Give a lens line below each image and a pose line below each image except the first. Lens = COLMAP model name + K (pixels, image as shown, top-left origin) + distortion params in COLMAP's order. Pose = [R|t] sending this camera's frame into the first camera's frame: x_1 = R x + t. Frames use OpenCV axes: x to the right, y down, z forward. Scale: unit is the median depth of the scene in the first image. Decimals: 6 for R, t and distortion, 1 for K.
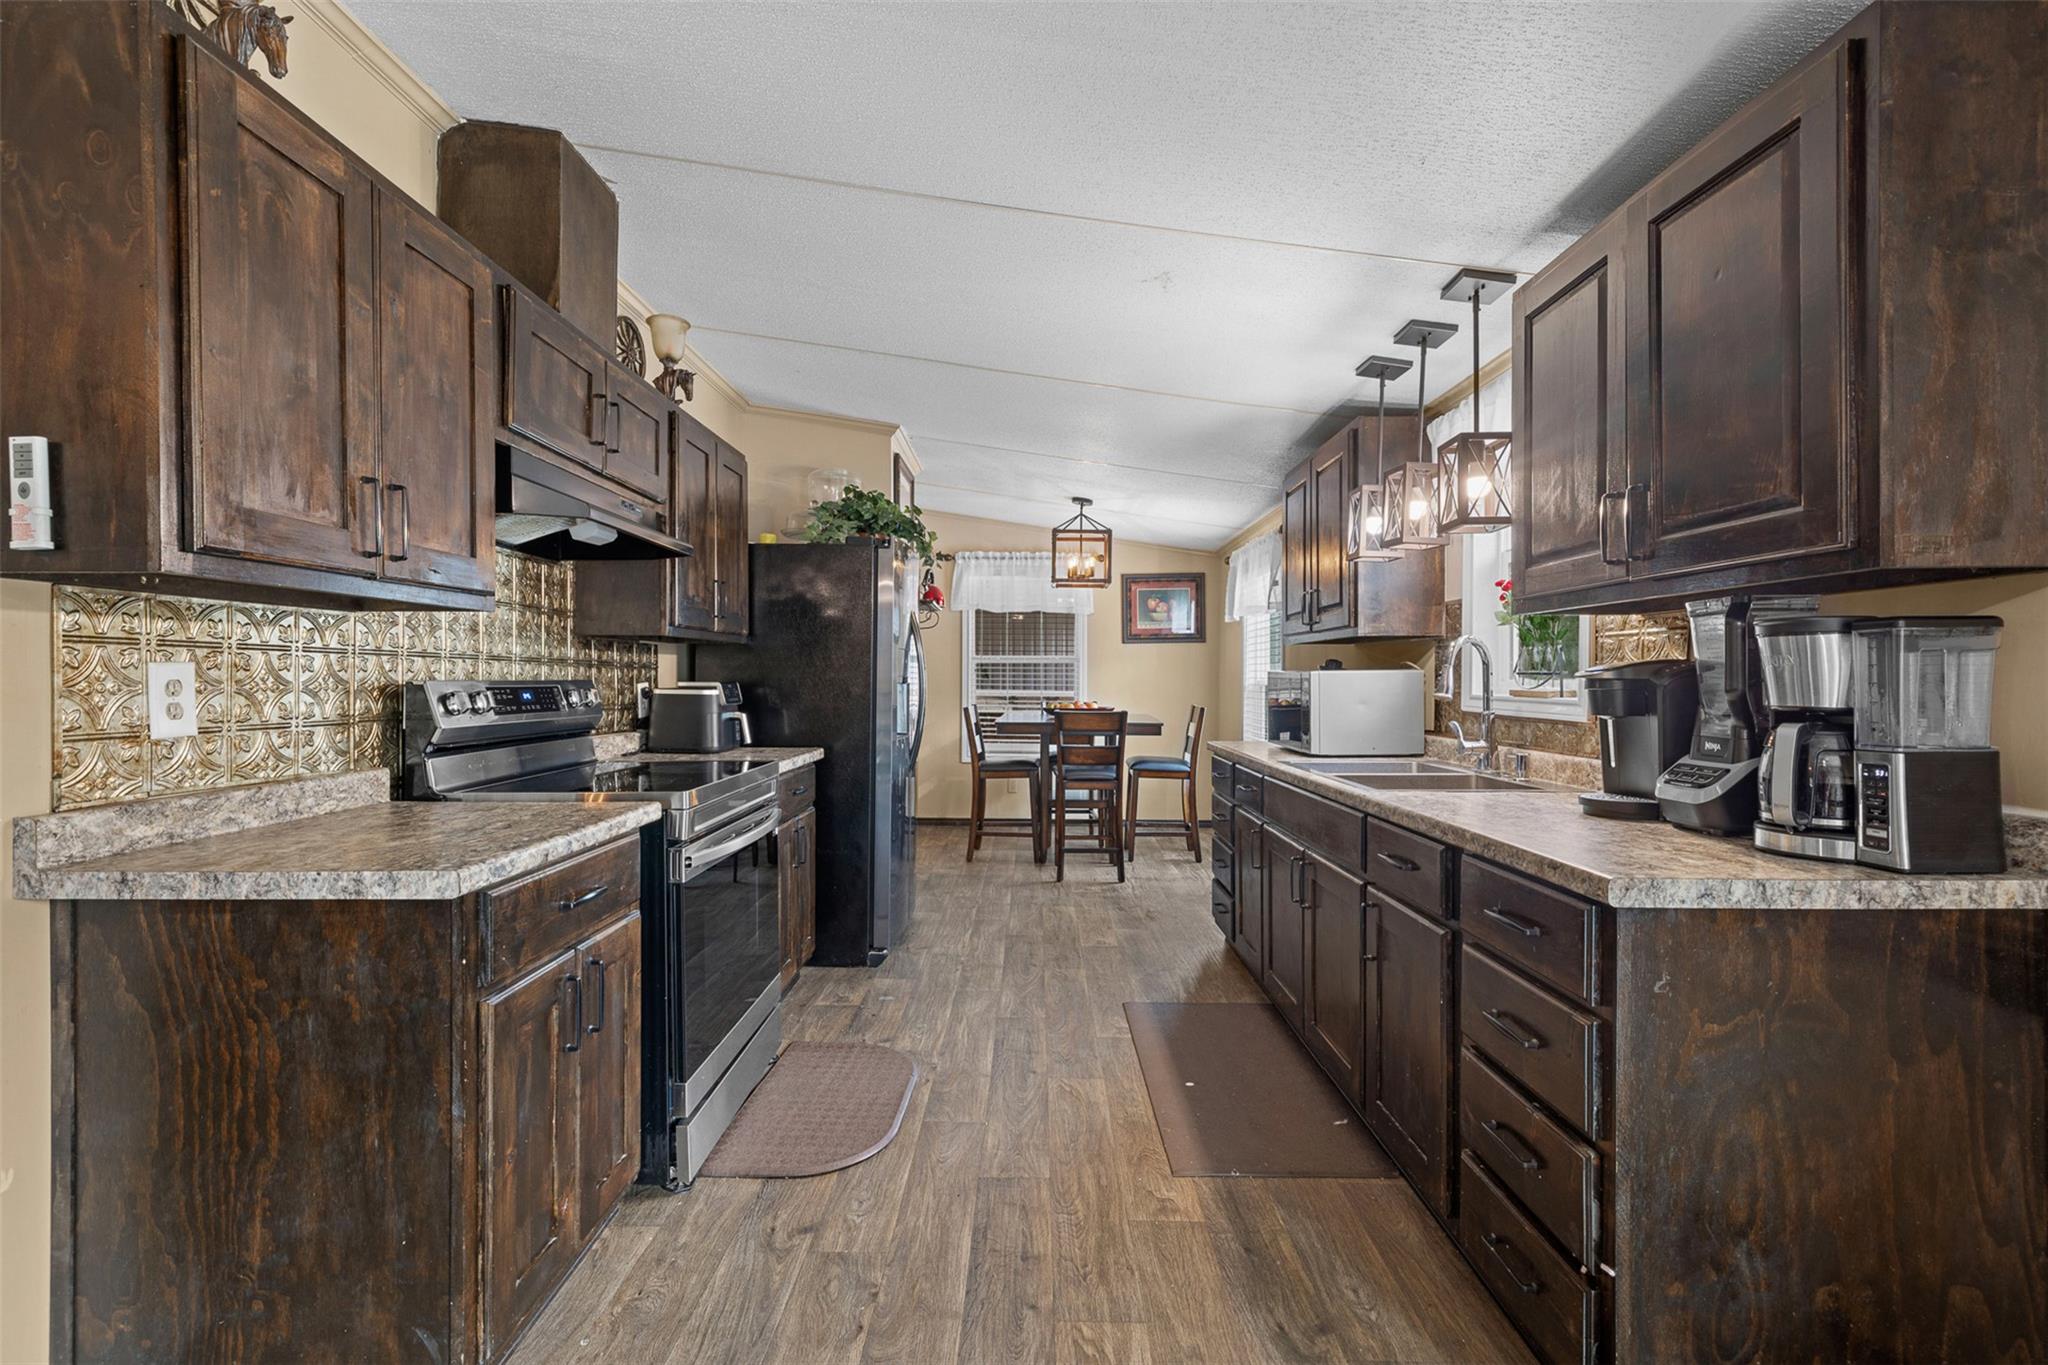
lens RADIAL K [[905.3, 0, 1024.0], [0, 905.3, 682.5], [0, 0, 1]] dist [0.029355, 0.000002]
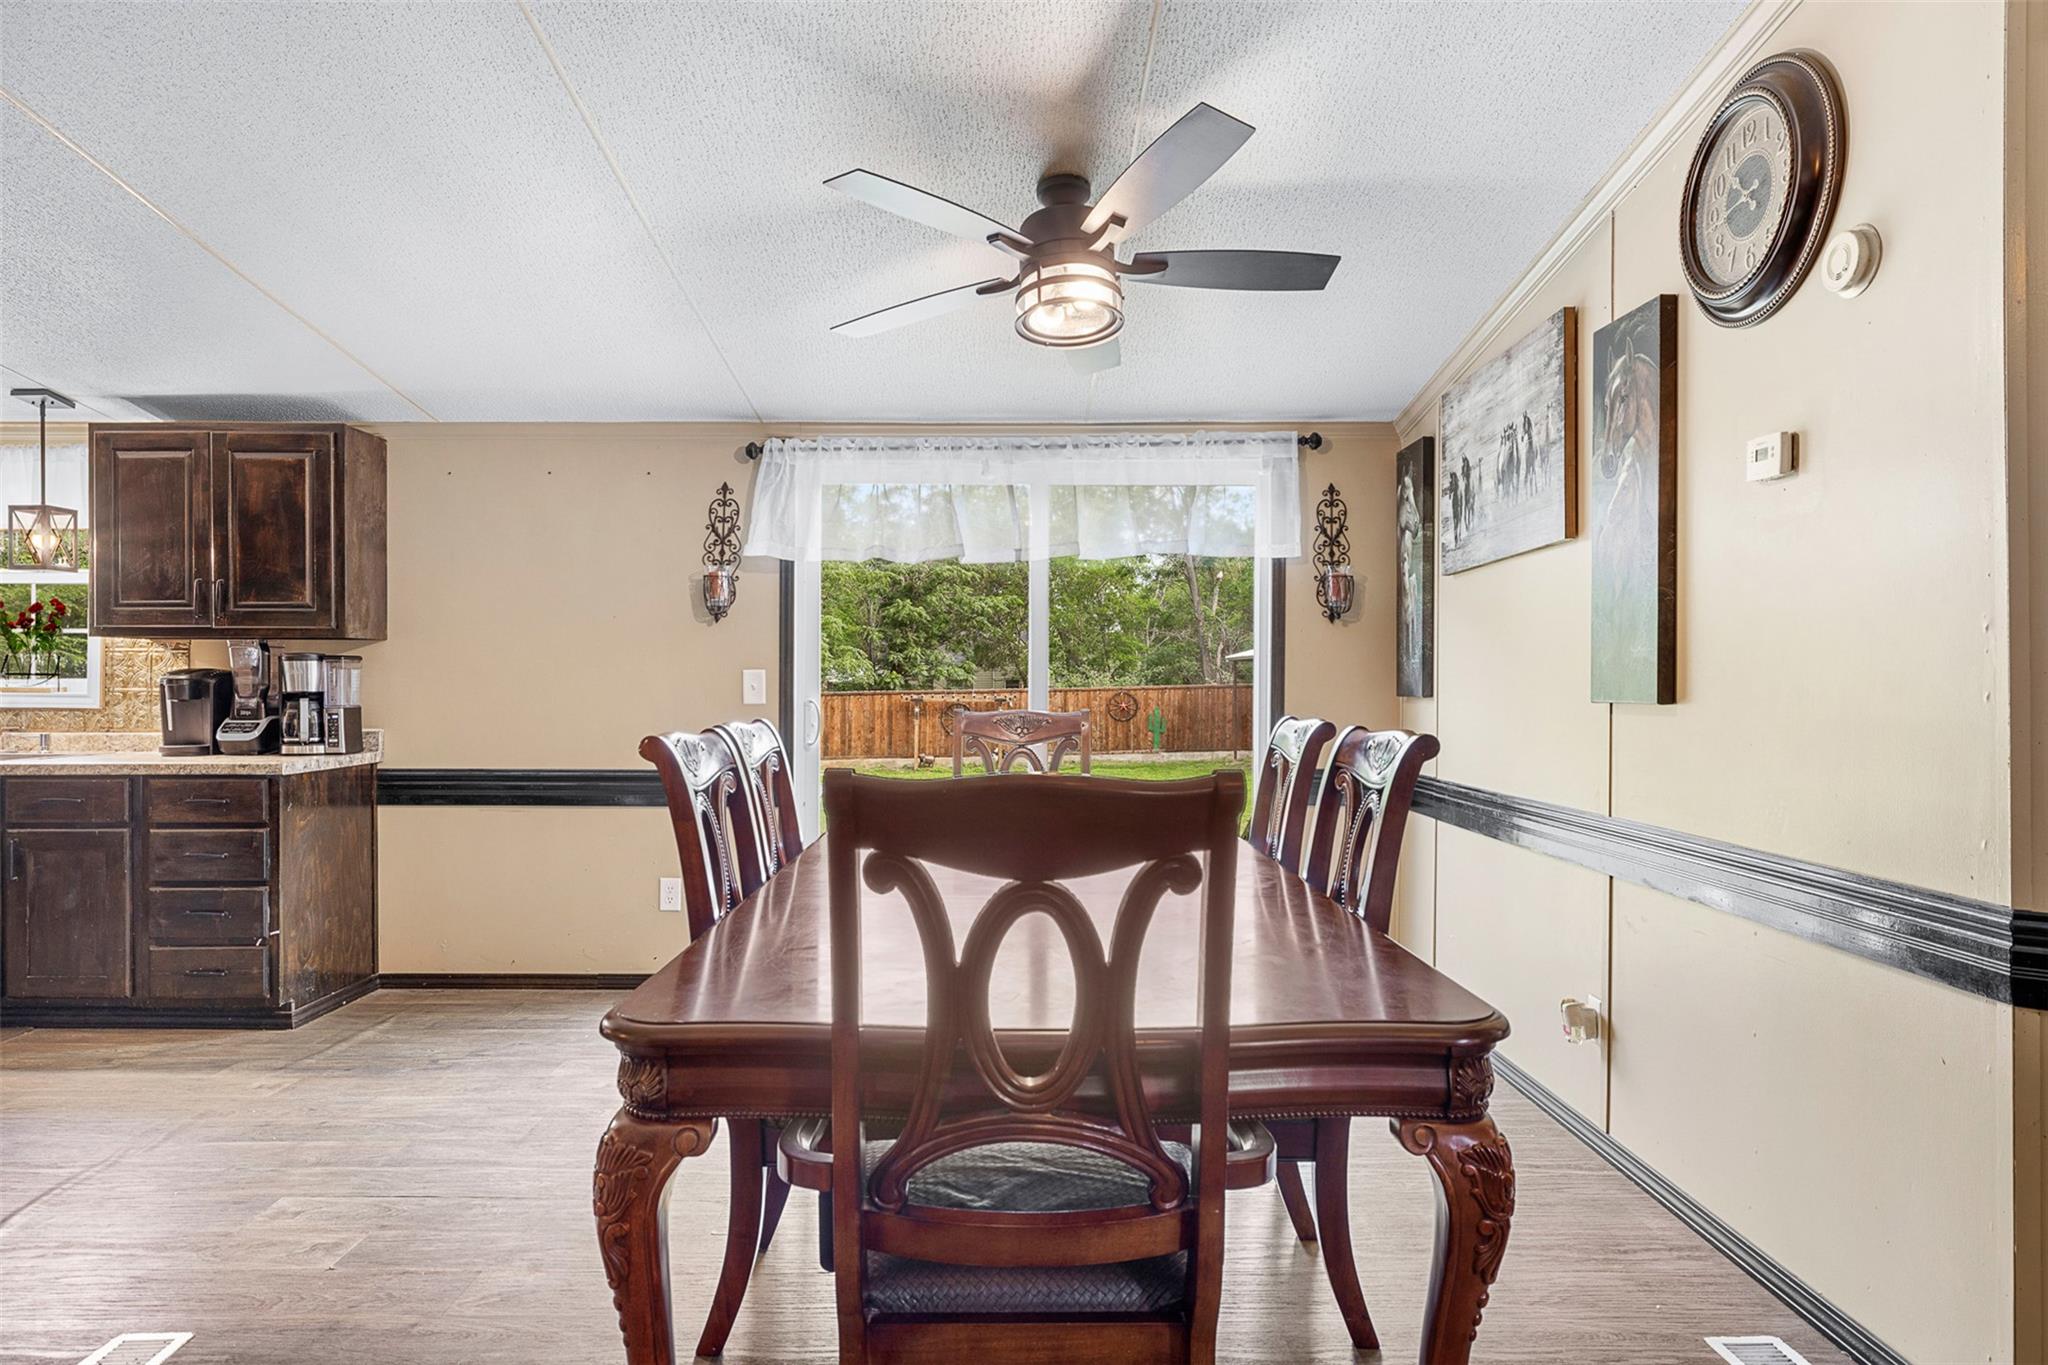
lens RADIAL K [[1199.6, 0, 1019.4], [0, 1199.6, 700.2], [0, 0, 1]] dist [-0.005075, 0.000929]
pose [[-0.025243, -0.012482, 0.999603, -1.176632], [-0.000448, 0.999922, 0.012474, 0.005124], [-0.999681, -0.000133, -0.025247, -0.389168]]
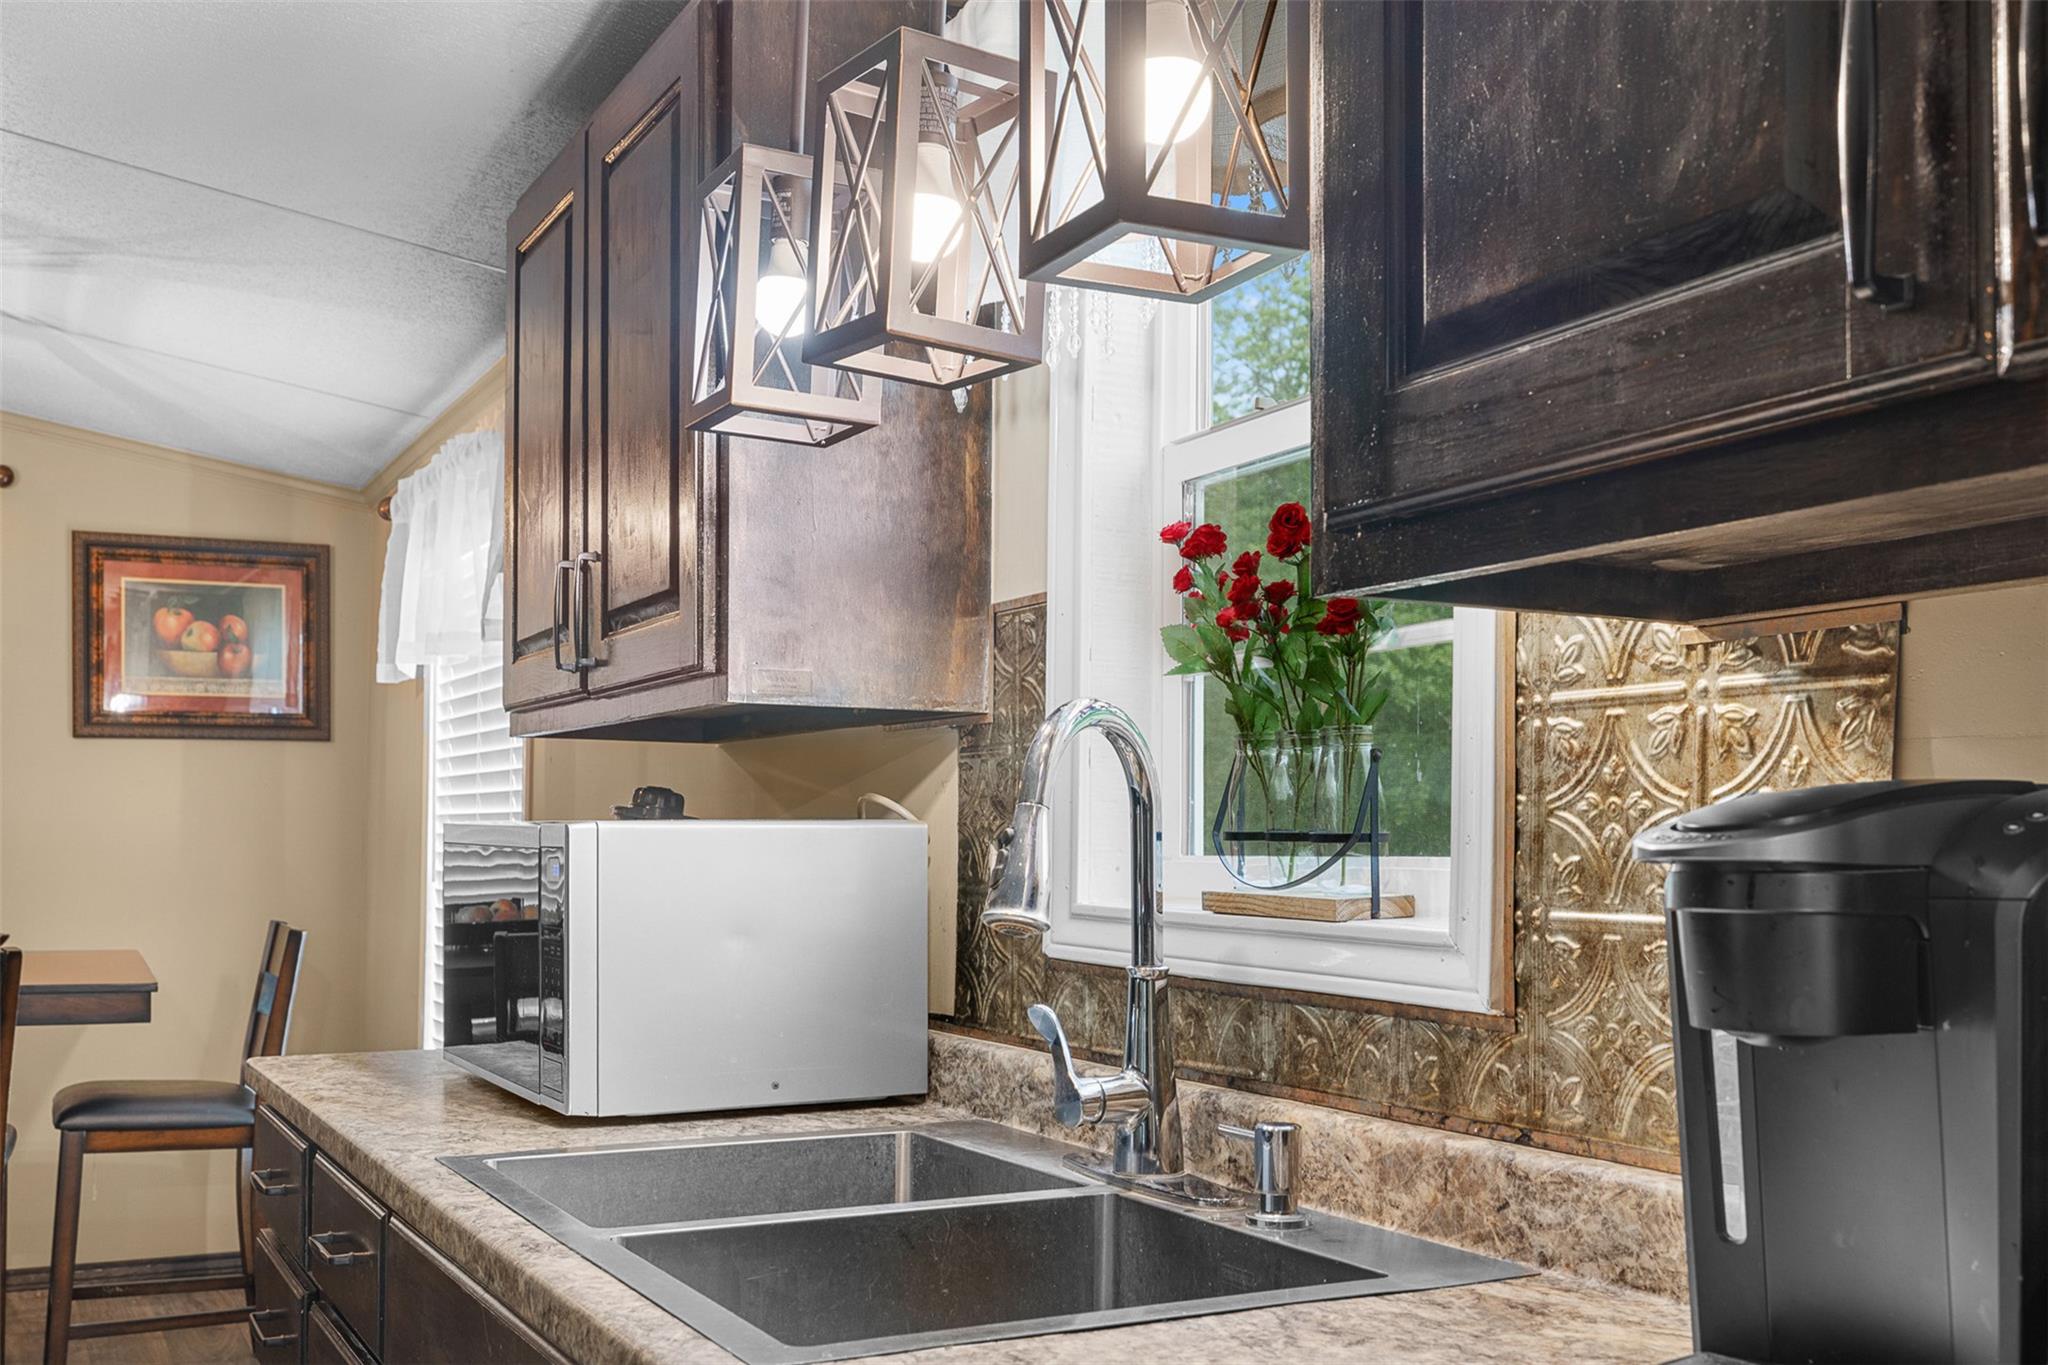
lens RADIAL K [[2002.2, 0, 1023.6], [0, 2002.2, 829.3], [0, 0, 1]] dist [0.005167, 0.005852]
pose [[0.881211, 0.007874, 0.472657, 0.169667], [-0.002958, 0.999934, -0.011142, -0.004503], [-0.472713, 0.008420, 0.881176, 0.448193]]
